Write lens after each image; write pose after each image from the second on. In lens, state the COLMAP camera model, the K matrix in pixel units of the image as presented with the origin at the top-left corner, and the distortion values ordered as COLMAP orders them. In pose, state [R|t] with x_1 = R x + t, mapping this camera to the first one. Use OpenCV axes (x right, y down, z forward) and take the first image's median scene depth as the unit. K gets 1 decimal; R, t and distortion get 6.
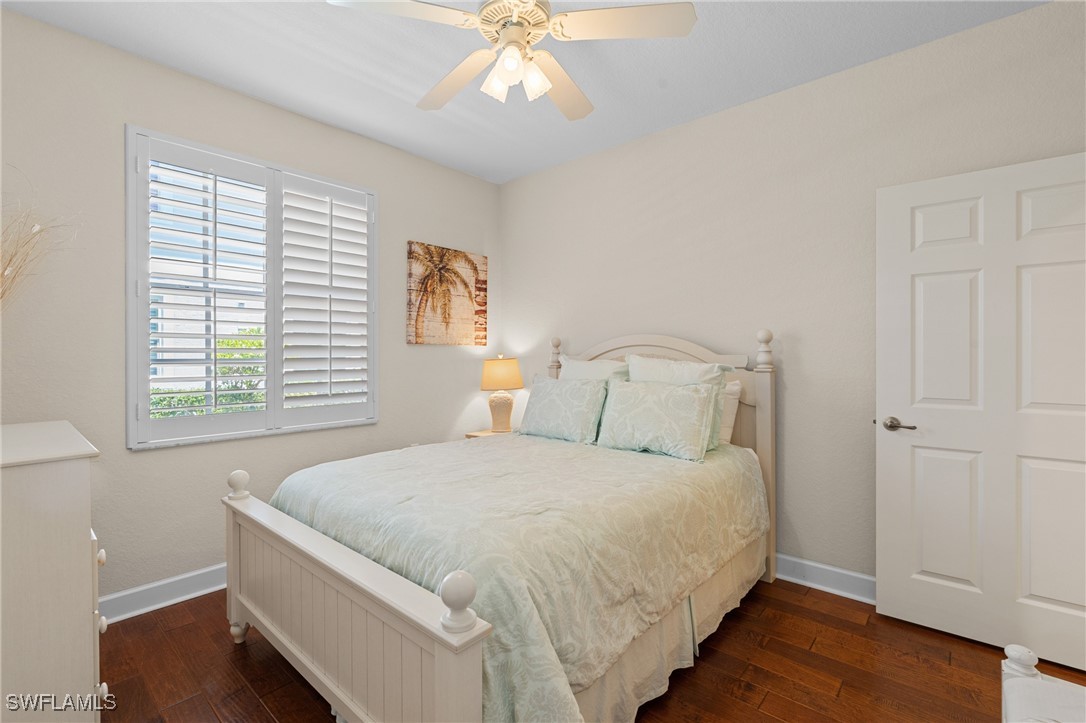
lens RADIAL K [[491.1, 0, 537.8], [0, 491.1, 357.5], [0, 0, 1]] dist [-0.004399, 0.001216]
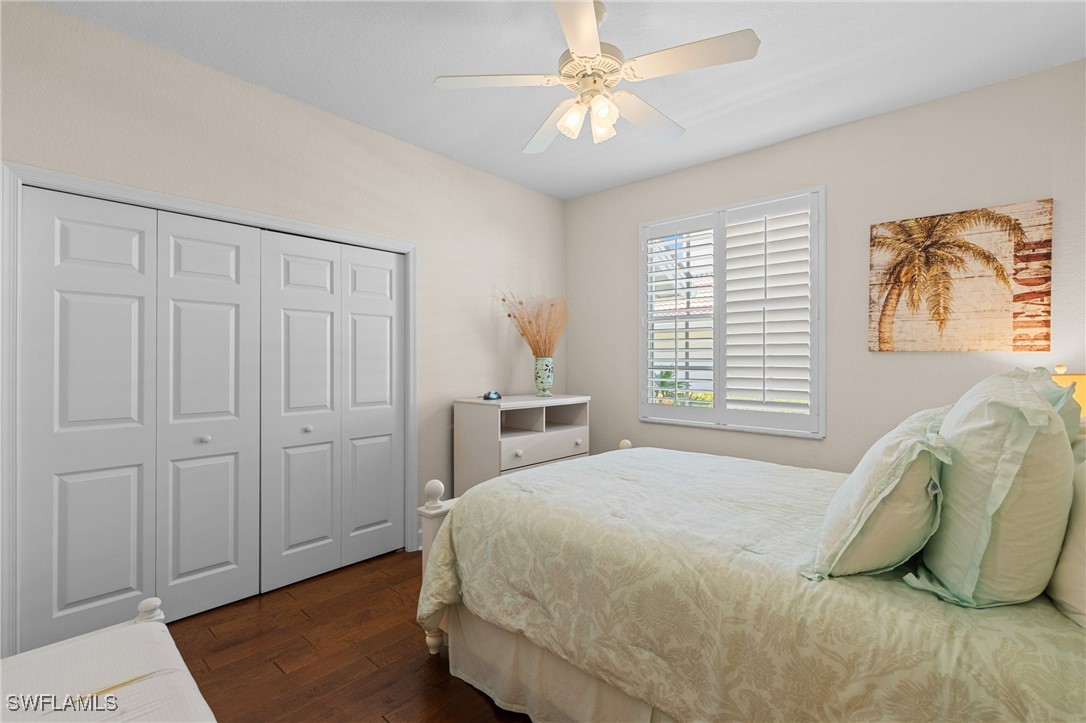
lens RADIAL K [[491.1, 0, 537.8], [0, 491.1, 357.5], [0, 0, 1]] dist [-0.004399, 0.001216]
pose [[-0.019029, -0.001494, -0.999818, 0.544760], [-0.008823, 0.999960, -0.001326, -0.011876], [0.999780, 0.008796, -0.019041, 0.449842]]
